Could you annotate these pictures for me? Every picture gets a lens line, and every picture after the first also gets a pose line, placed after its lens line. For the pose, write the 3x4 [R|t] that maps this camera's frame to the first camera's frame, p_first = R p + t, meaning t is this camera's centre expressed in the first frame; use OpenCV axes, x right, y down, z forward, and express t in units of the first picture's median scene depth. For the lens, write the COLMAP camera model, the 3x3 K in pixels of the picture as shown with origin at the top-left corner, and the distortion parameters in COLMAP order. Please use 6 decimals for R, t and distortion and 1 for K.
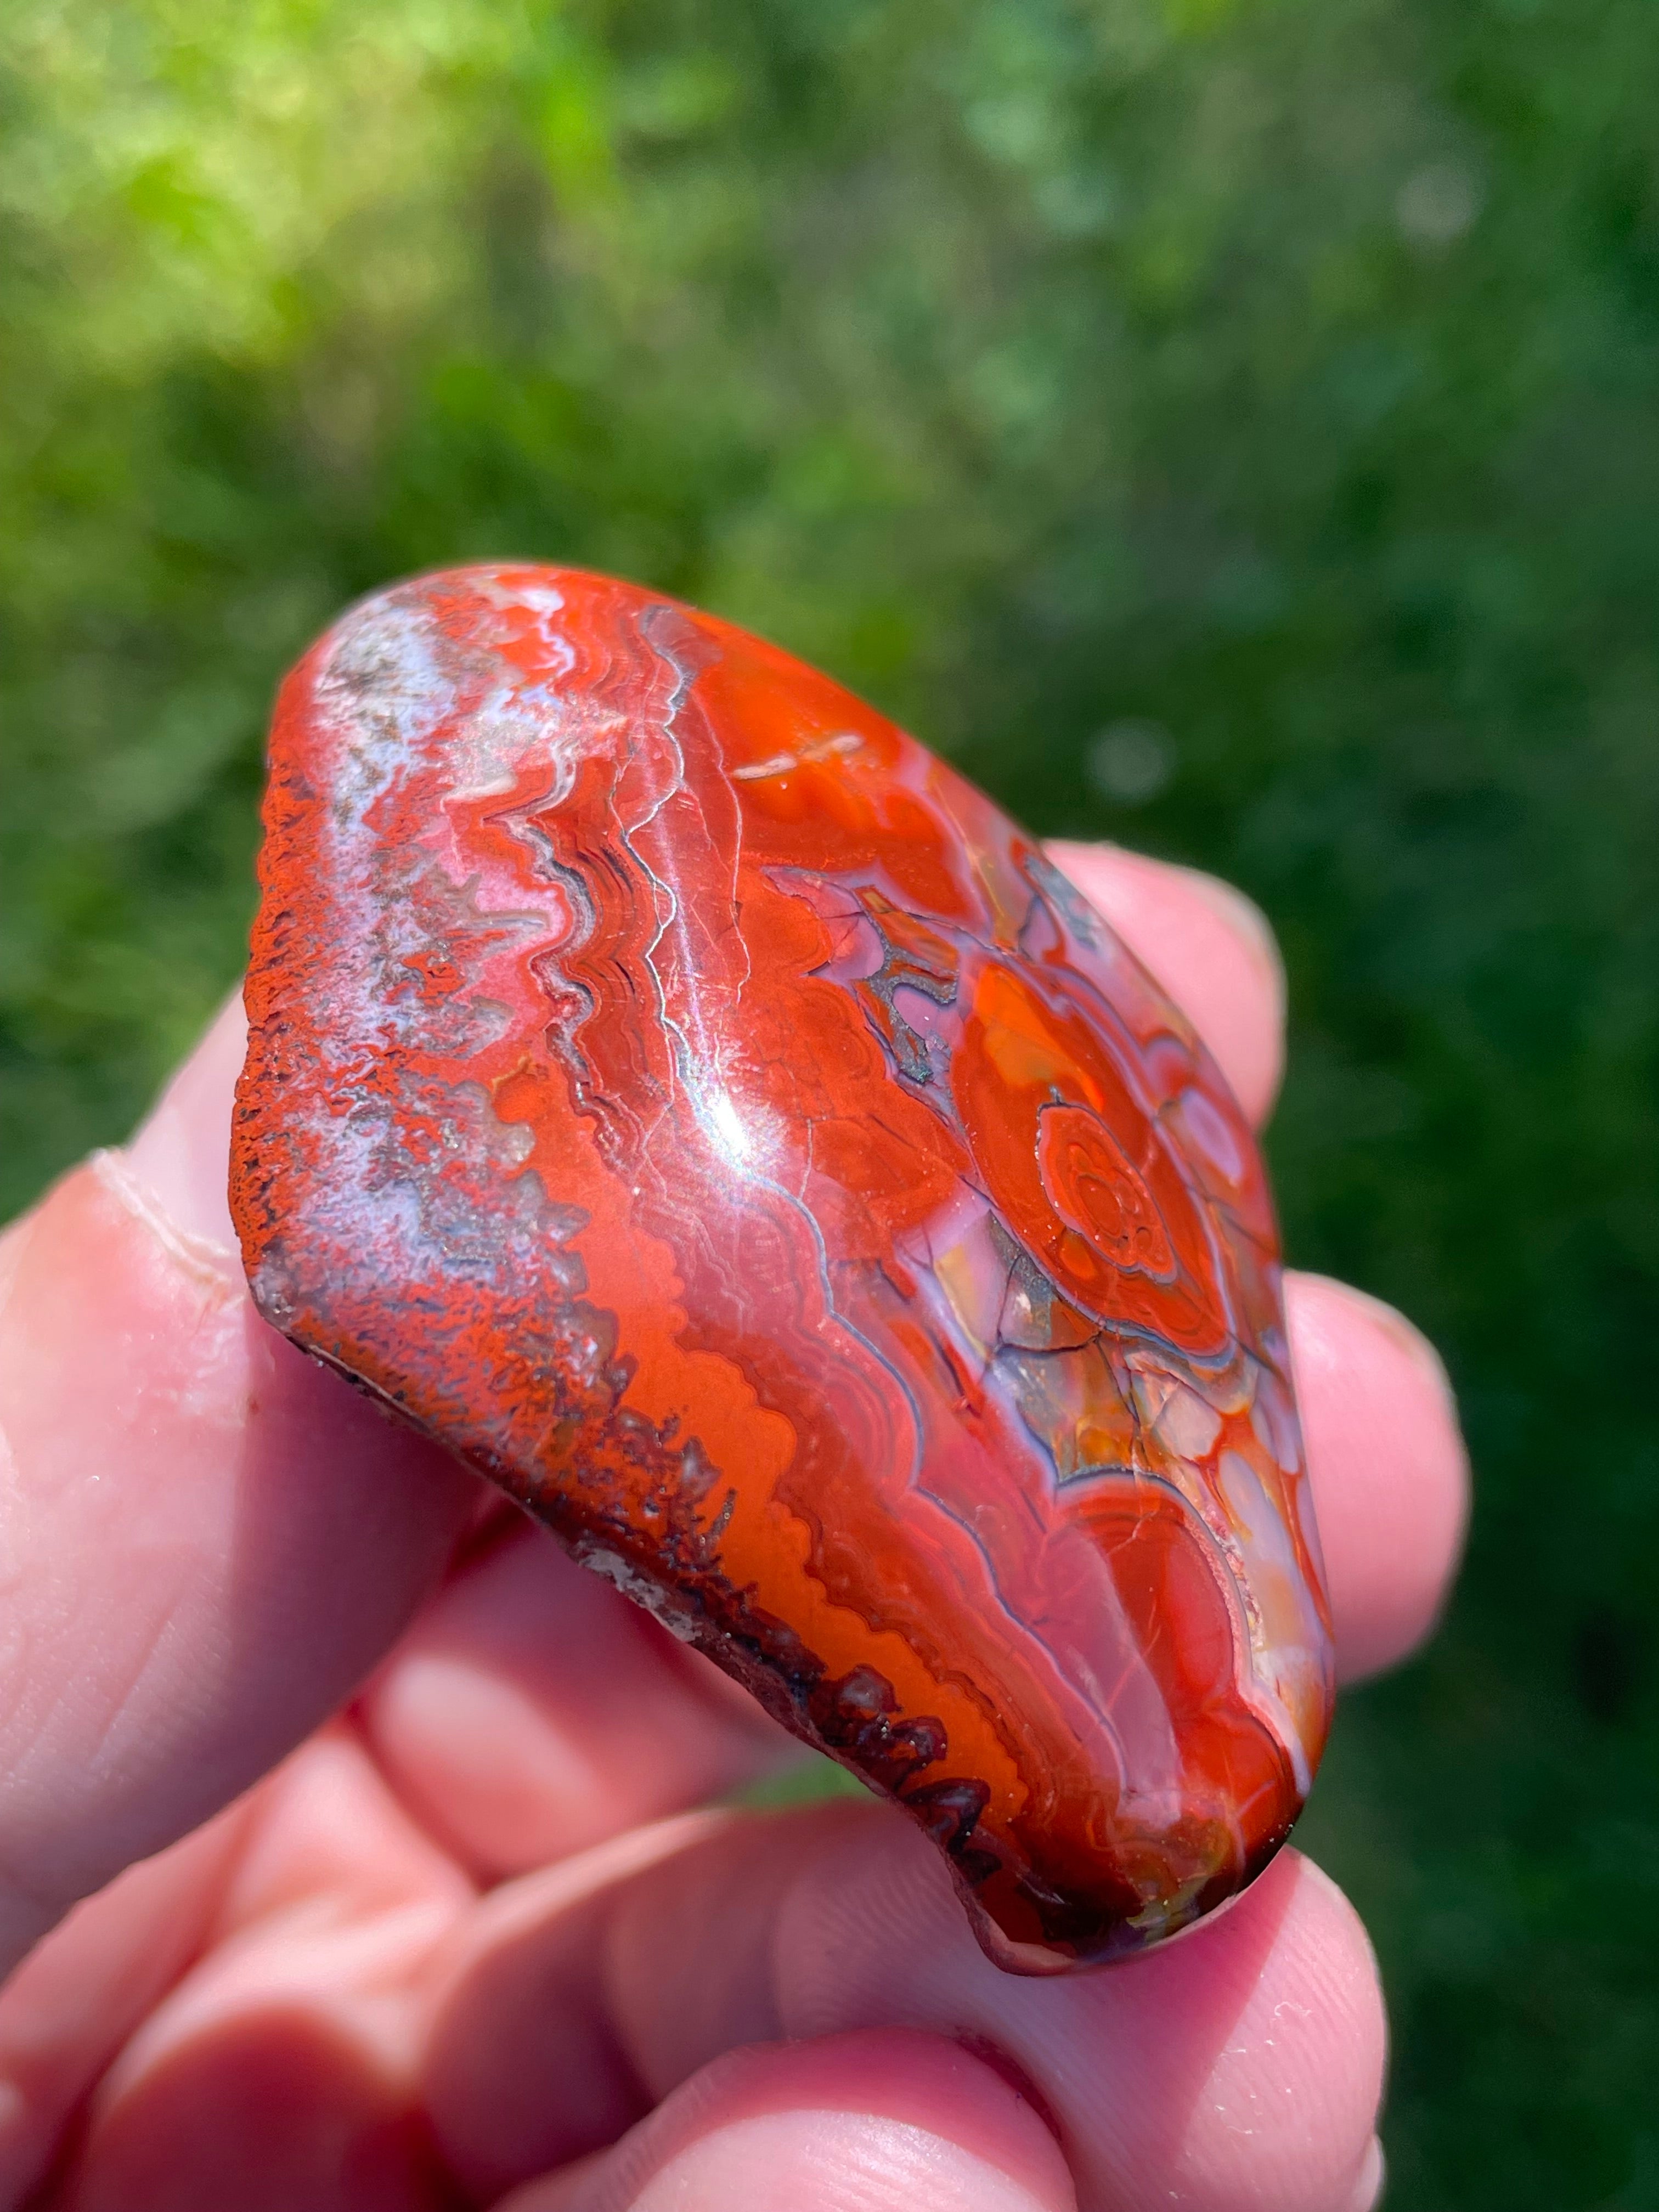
lens RADIAL K [[2630.2, 0, 830.4], [0, 2630.2, 1155.7], [0, 0, 1]] dist [0.158492, 0.000000]
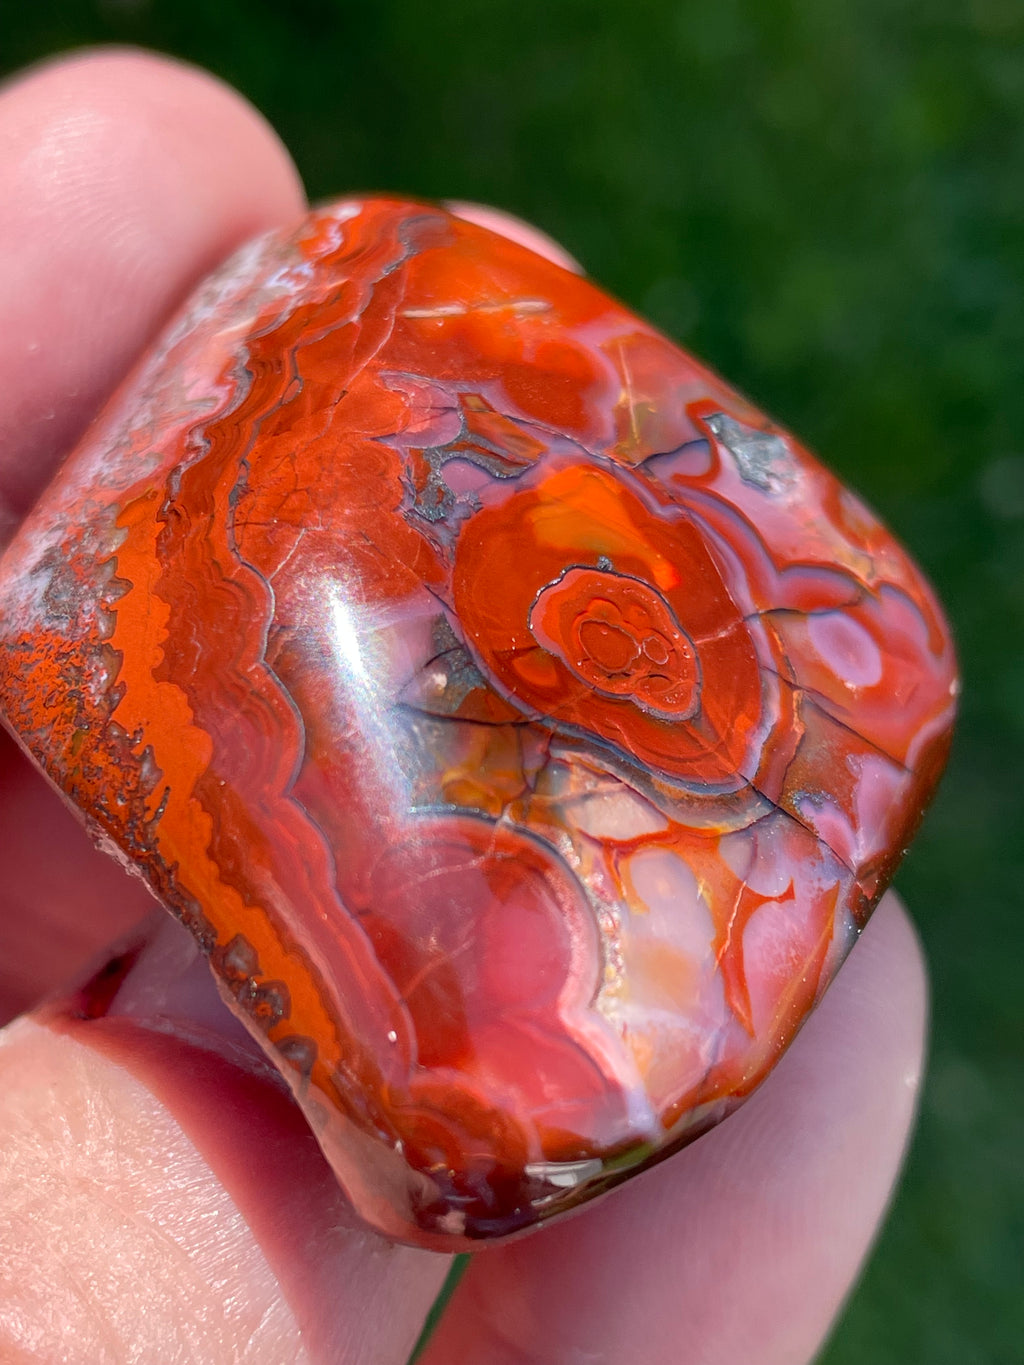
lens RADIAL K [[2141.1, 0, 531.5], [0, 2141.1, 714.8], [0, 0, 1]] dist [0.159252, 0.000000]
pose [[0.883477, 0.054419, -0.465303, 0.562530], [-0.120550, 0.986192, -0.113551, 0.175353], [0.452699, 0.156412, 0.877838, 0.136185]]
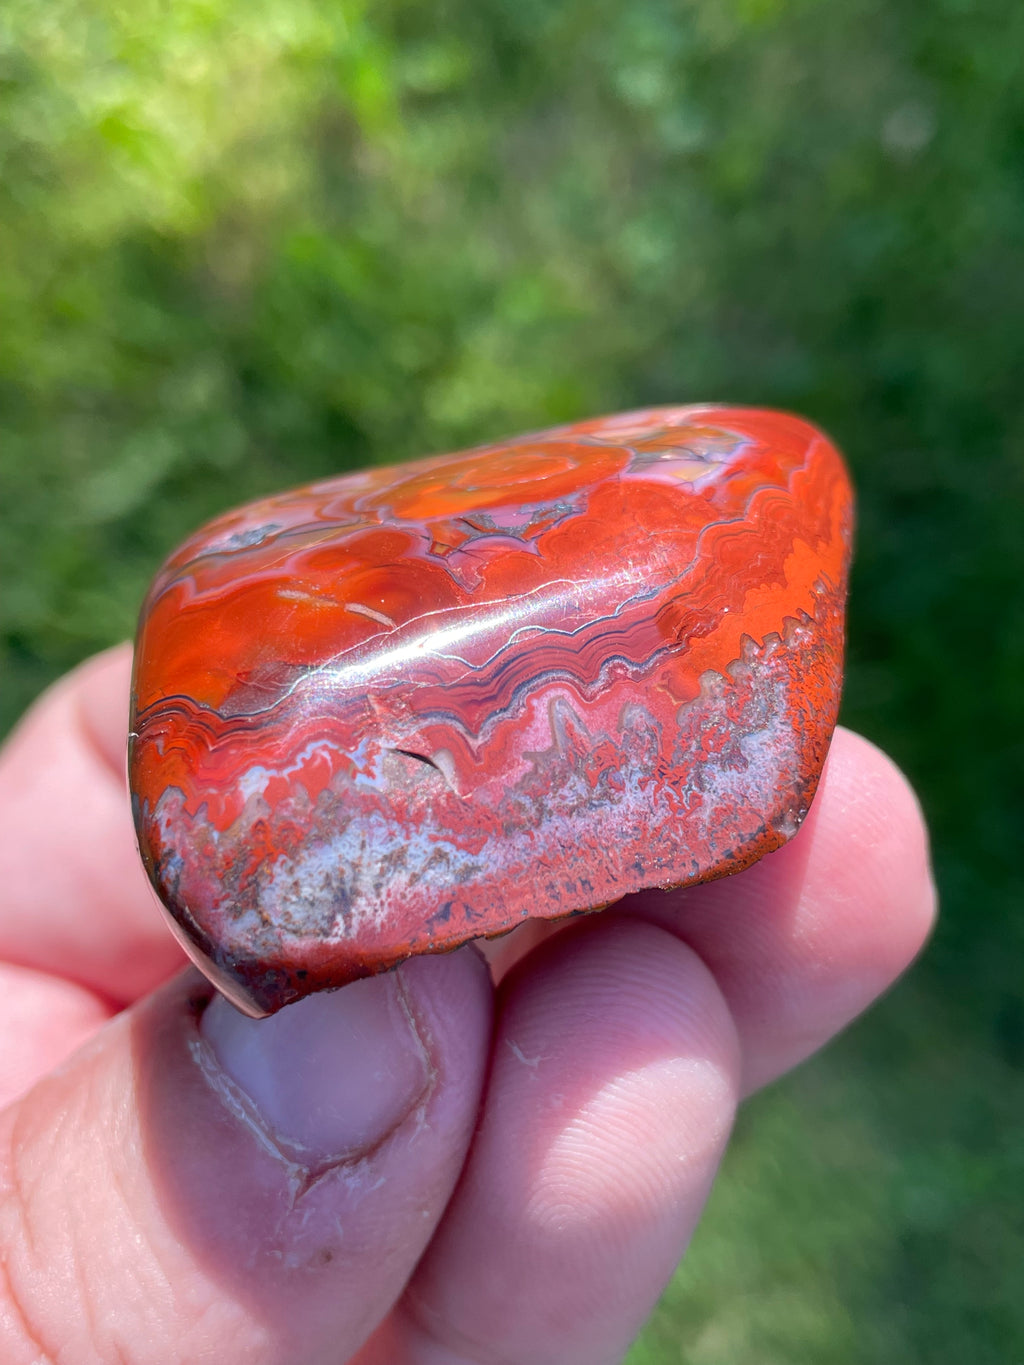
lens RADIAL K [[1623.1, 0, 536.4], [0, 1623.1, 684.8], [0, 0, 1]] dist [0.158492, 0.000000]
pose [[-0.264046, -0.898658, 0.350277, -0.443622], [0.654772, 0.099646, 0.749229, -0.838321], [-0.708204, 0.427183, 0.562105, 0.465664]]
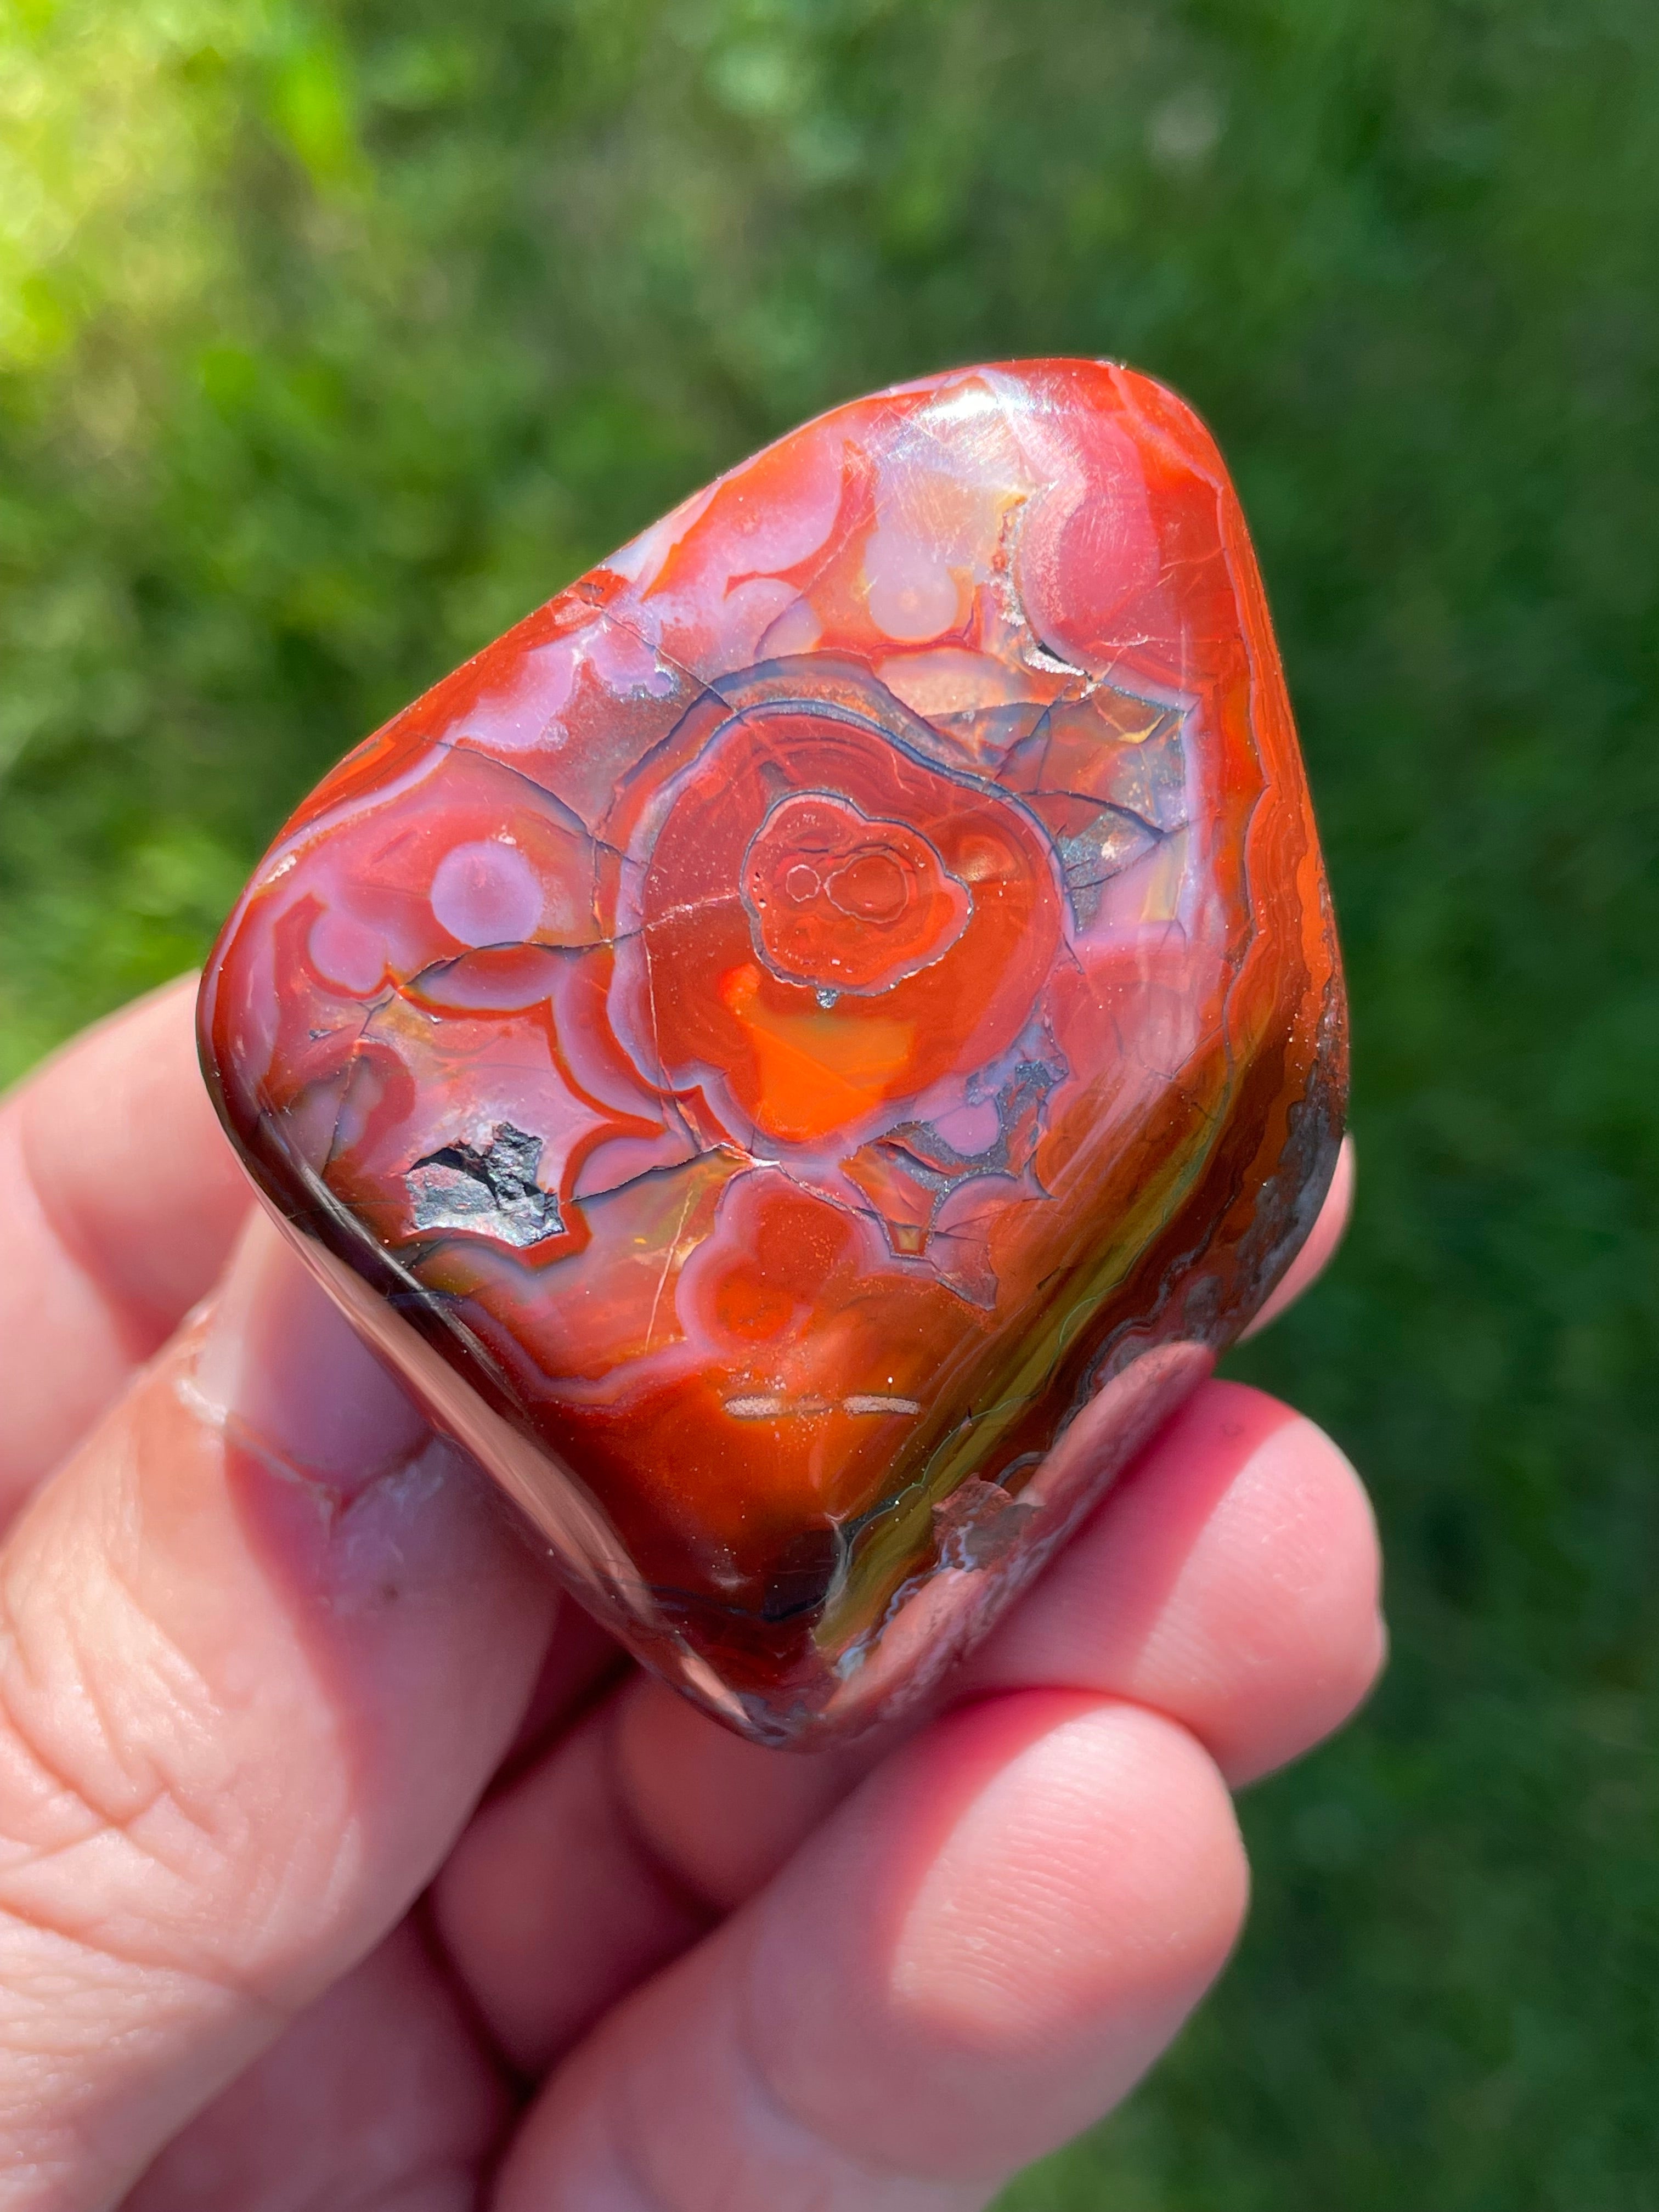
lens RADIAL K [[2630.2, 0, 838.7], [0, 2630.2, 1096.0], [0, 0, 1]] dist [0.158492, 0.000000]
pose [[-0.454794, -0.551435, -0.699344, 0.862388], [0.209475, -0.829457, 0.517805, -0.647143], [-0.865611, 0.089000, 0.492743, 0.520064]]
